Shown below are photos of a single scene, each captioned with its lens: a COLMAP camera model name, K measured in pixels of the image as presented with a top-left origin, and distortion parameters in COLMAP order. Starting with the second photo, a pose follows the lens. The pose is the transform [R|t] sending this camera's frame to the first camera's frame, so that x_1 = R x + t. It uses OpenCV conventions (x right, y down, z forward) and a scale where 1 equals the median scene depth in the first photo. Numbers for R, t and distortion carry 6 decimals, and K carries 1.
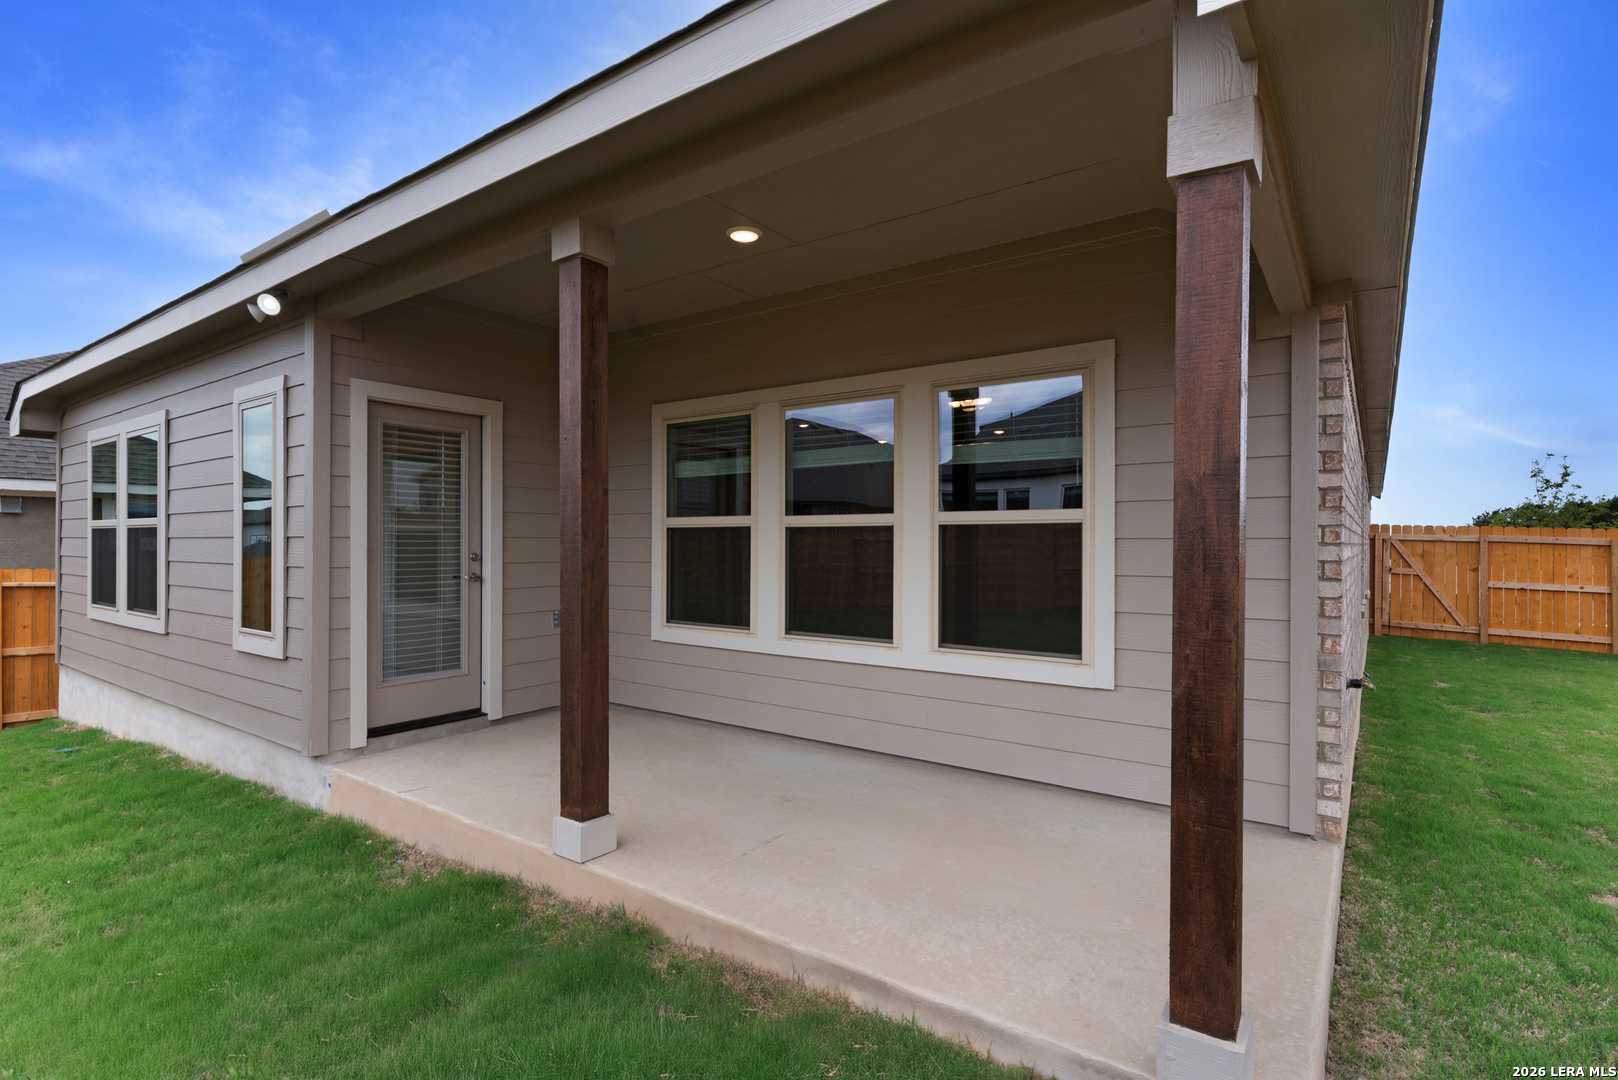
lens RADIAL K [[787.3, 0, 796.9], [0, 787.3, 541.4], [0, 0, 1]] dist [0.002004, -0.001174]
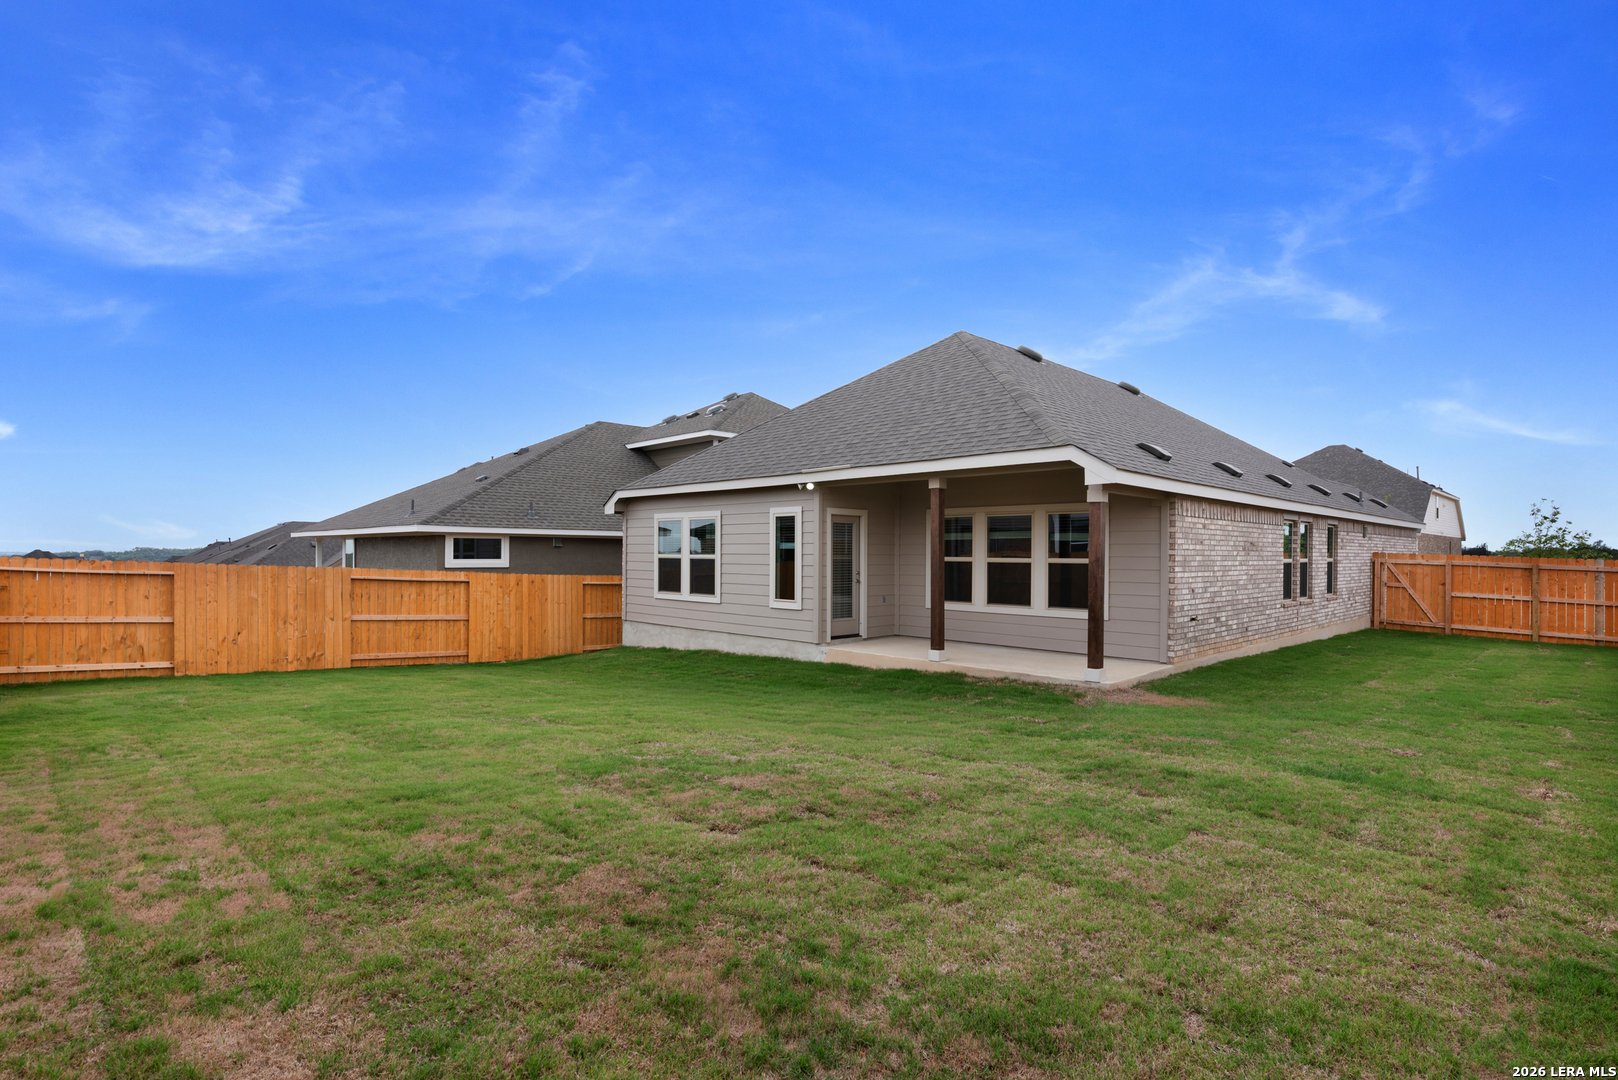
lens RADIAL K [[787.3, 0, 796.9], [0, 787.3, 541.4], [0, 0, 1]] dist [0.002004, -0.001174]
pose [[0.986199, 0.001029, -0.165558, -0.174942], [-0.003344, 0.999901, -0.013704, -0.042491], [0.165528, 0.014069, 0.986105, -1.415673]]
